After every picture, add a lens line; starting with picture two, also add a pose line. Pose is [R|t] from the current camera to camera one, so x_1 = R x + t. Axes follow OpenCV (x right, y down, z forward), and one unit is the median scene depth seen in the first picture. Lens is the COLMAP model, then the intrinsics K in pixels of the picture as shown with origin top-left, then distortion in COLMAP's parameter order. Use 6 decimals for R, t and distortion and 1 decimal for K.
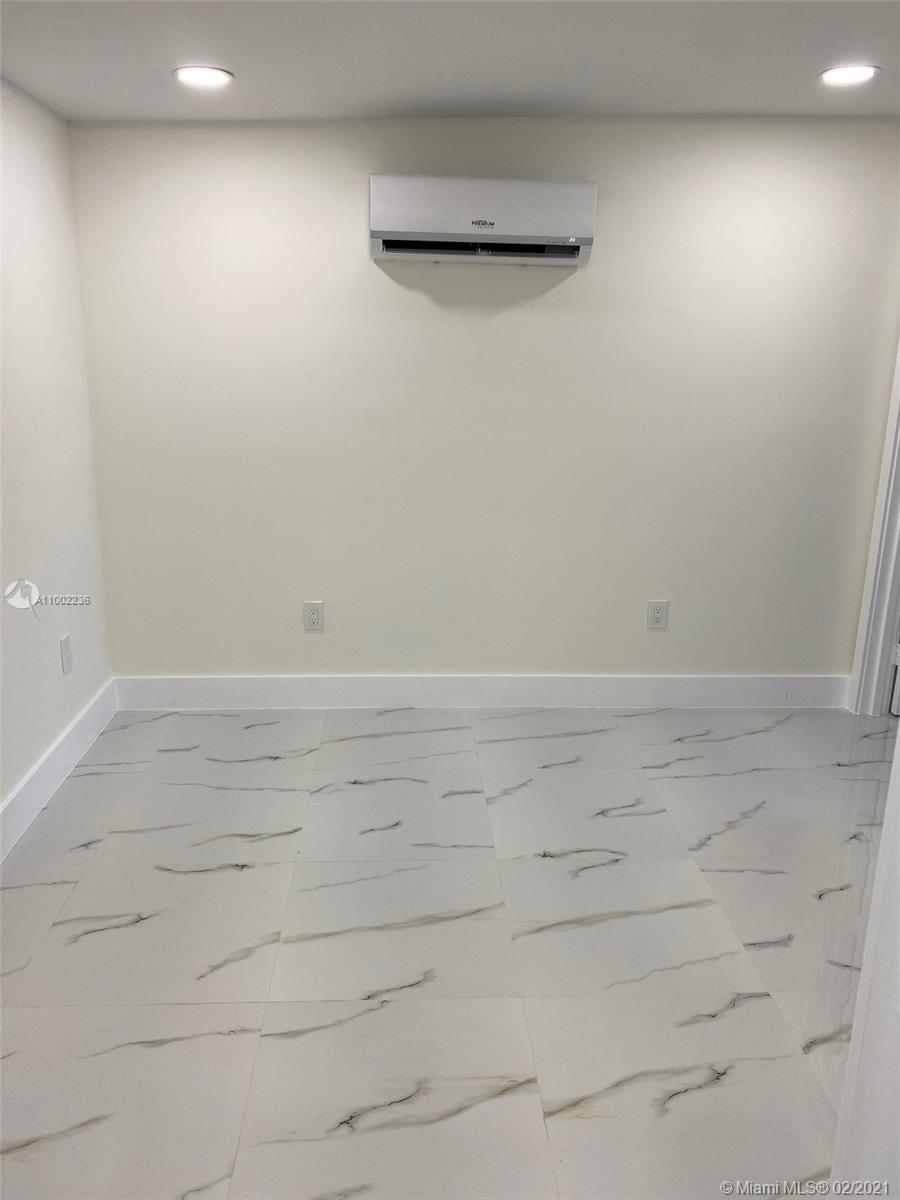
lens RADIAL K [[902.9, 0, 450.0], [0, 902.9, 600.0], [0, 0, 1]] dist [-0.002038, -0.010857]
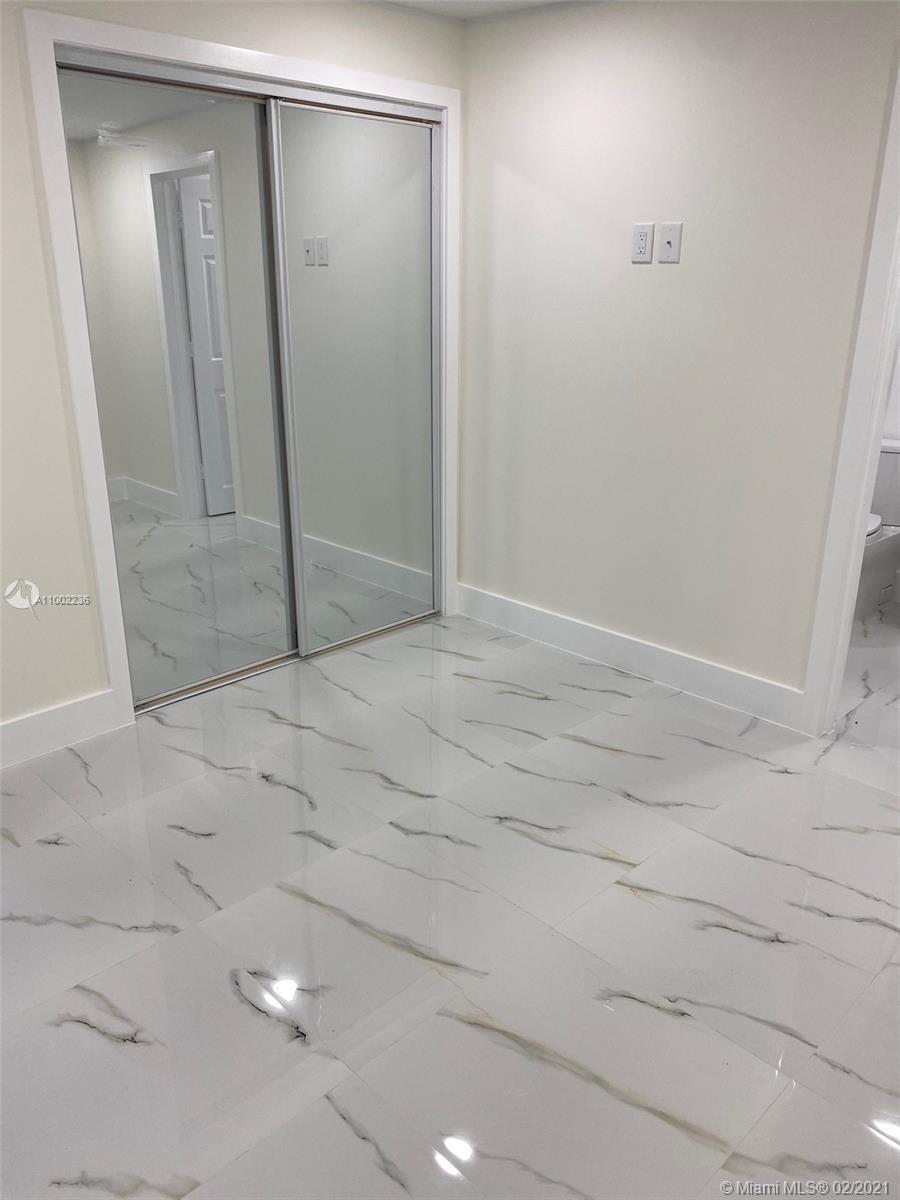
lens RADIAL K [[902.9, 0, 450.0], [0, 902.9, 600.0], [0, 0, 1]] dist [-0.002038, -0.010857]
pose [[-0.658041, -0.277634, 0.699930, -0.428510], [0.188846, 0.838985, 0.510335, -0.380784], [-0.728917, 0.468000, -0.499656, 1.361081]]
